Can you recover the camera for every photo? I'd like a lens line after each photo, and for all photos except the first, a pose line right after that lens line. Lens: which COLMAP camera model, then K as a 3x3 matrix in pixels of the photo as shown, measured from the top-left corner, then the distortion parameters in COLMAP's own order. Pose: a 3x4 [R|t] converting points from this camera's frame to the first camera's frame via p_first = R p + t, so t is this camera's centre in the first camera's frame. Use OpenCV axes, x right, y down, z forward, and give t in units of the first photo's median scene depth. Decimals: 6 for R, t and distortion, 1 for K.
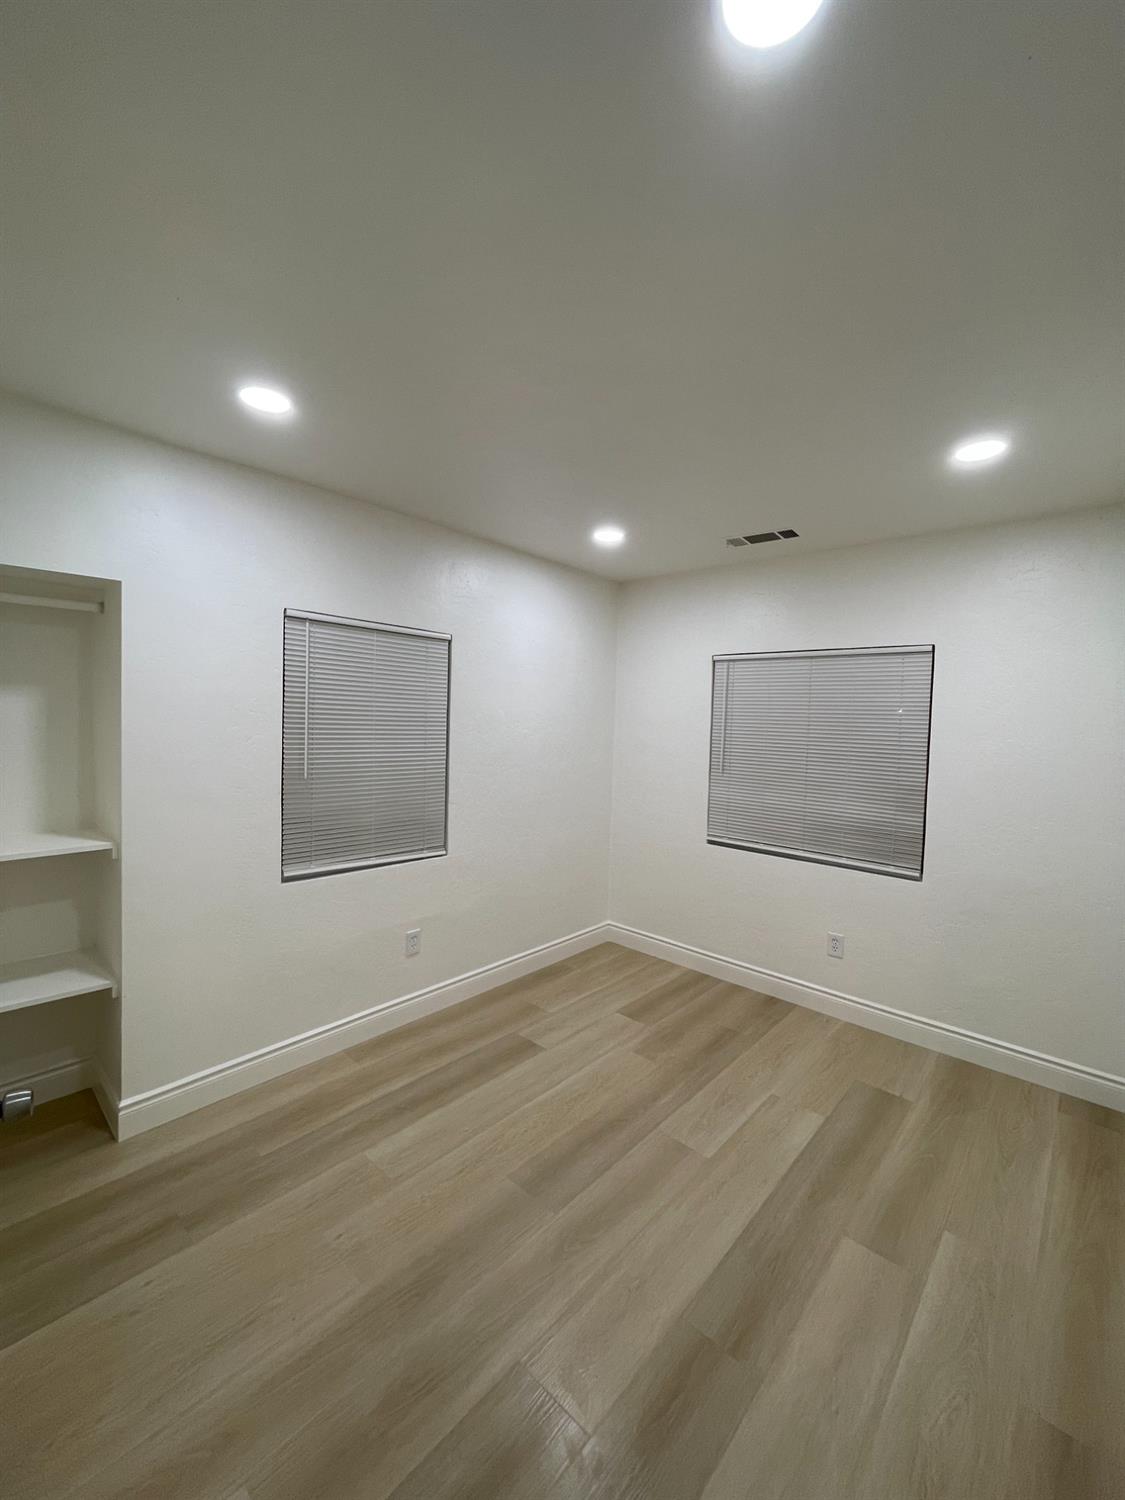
lens RADIAL K [[605.2, 0, 563.9], [0, 605.2, 747.9], [0, 0, 1]] dist [-0.001132, -0.000135]
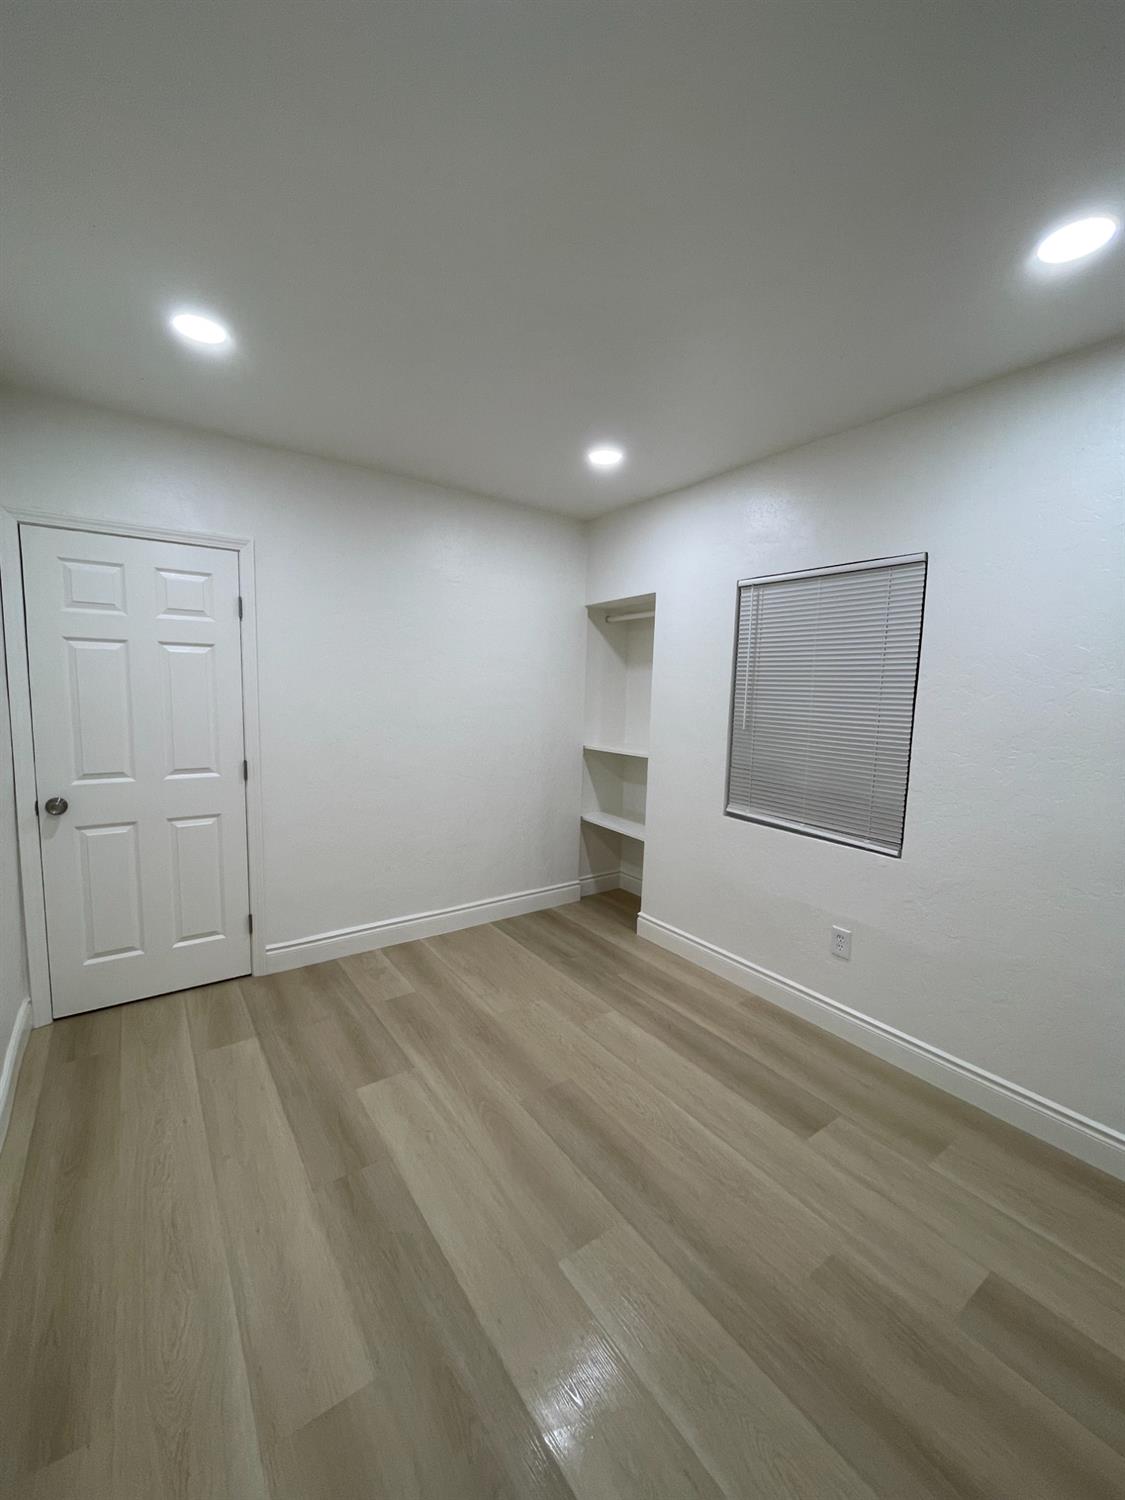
lens RADIAL K [[605.2, 0, 563.9], [0, 605.2, 747.9], [0, 0, 1]] dist [-0.001132, -0.000135]
pose [[-0.216154, 0.064041, -0.974257, 0.788378], [-0.072930, 0.994000, 0.081520, 0.018448], [0.973632, 0.088673, -0.210186, 0.977111]]
